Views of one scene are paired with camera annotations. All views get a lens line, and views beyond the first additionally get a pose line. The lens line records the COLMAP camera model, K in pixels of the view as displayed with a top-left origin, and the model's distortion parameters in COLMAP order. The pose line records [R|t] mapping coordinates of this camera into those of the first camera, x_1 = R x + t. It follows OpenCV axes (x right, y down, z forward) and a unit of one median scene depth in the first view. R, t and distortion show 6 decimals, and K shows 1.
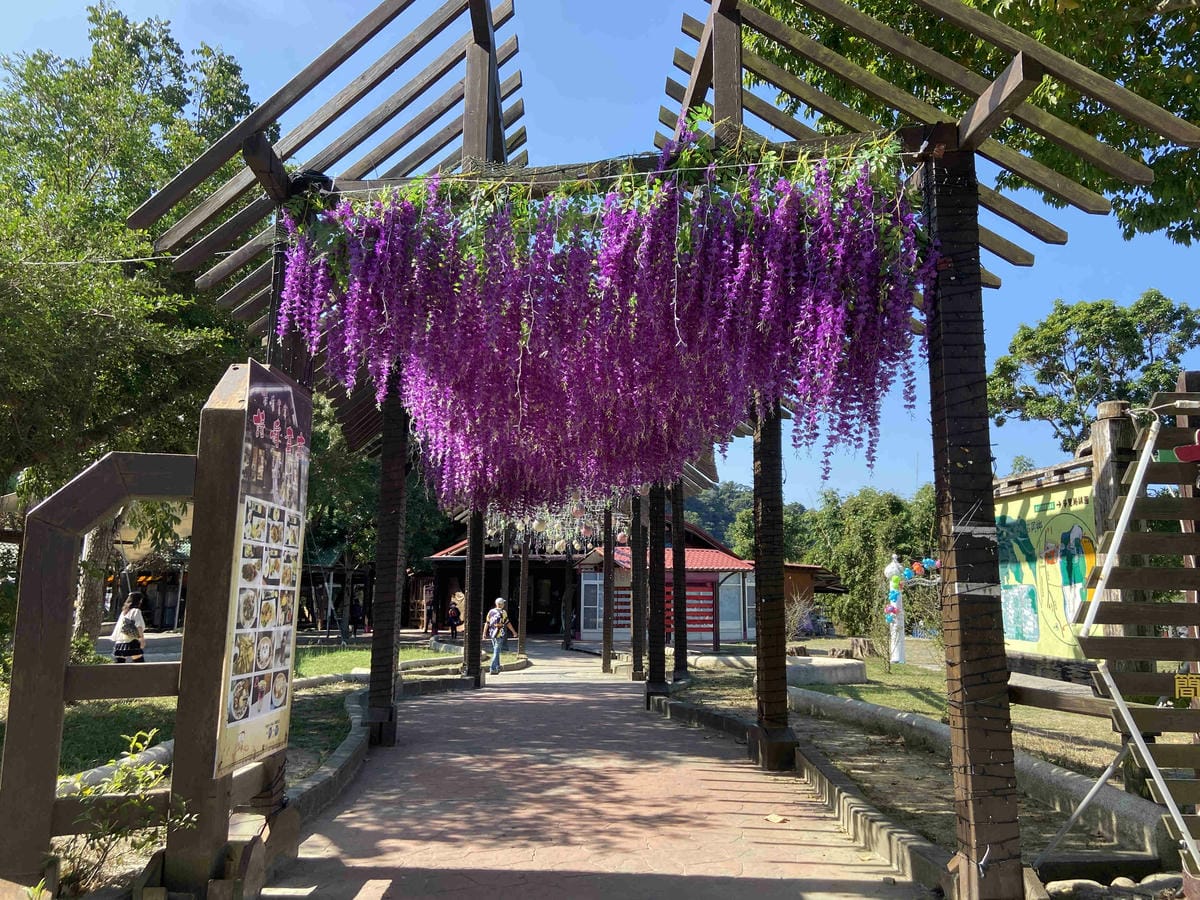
lens RADIAL K [[914.6, 0, 605.1], [0, 914.6, 414.3], [0, 0, 1]] dist [0.084271, -0.099814]
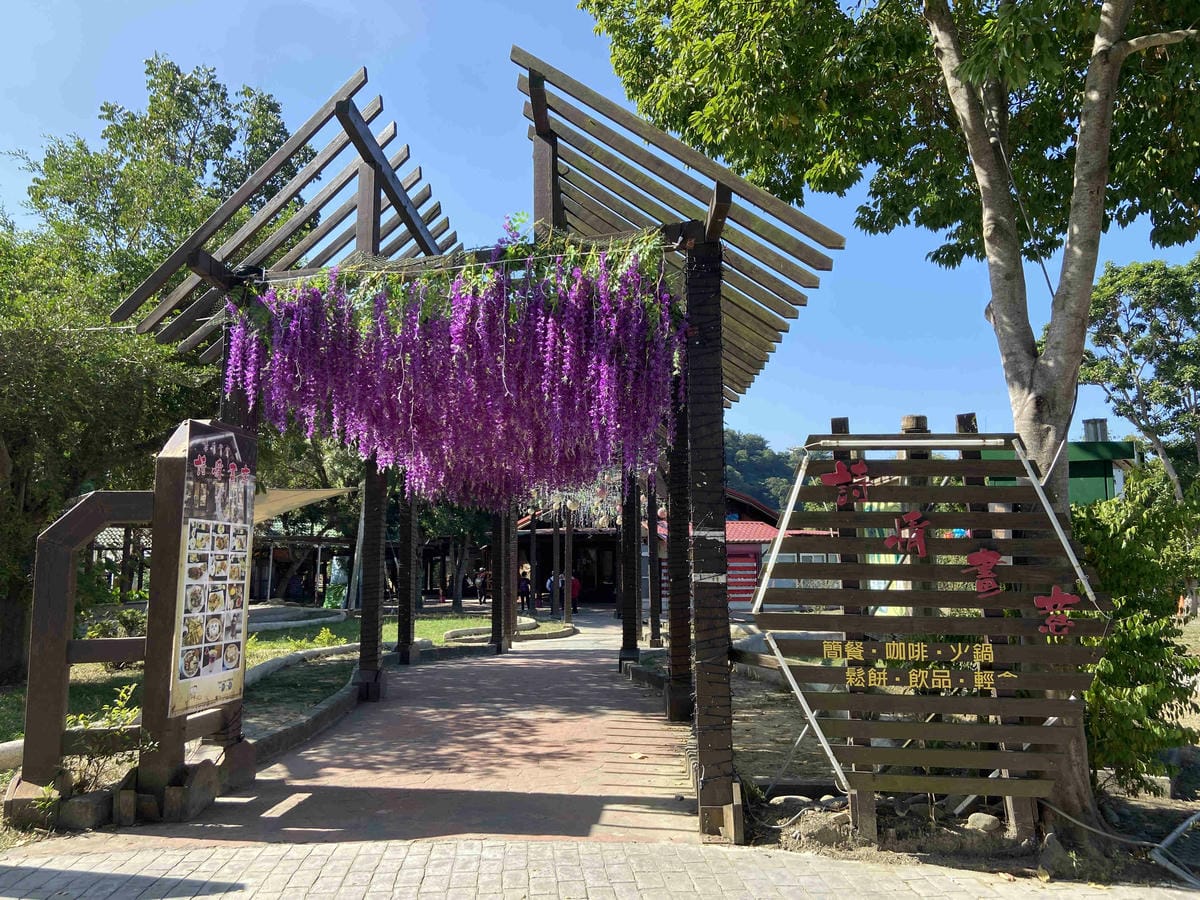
lens RADIAL K [[914.6, 0, 597.9], [0, 914.6, 409.5], [0, 0, 1]] dist [0.084271, -0.099814]
pose [[0.994125, -0.030953, -0.103719, 0.227107], [0.033903, 0.999066, 0.026802, -0.056599], [0.102793, -0.030161, 0.994245, -0.195891]]
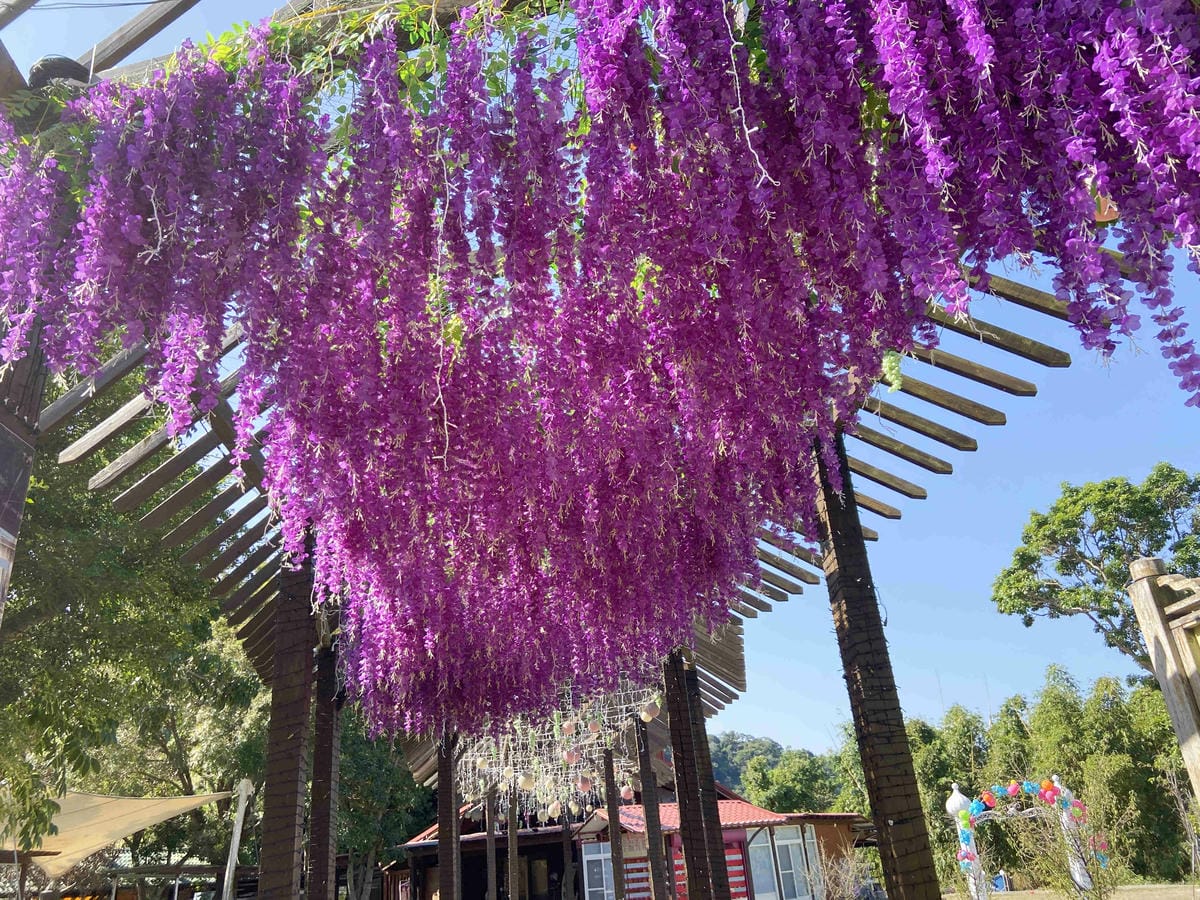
lens RADIAL K [[914.6, 0, 585.4], [0, 914.6, 438.4], [0, 0, 1]] dist [0.084271, -0.099814]
pose [[0.995956, -0.088325, 0.016463, -0.018261], [0.089657, 0.965144, -0.245885, 0.100356], [0.005828, 0.246367, 0.969159, 0.387321]]
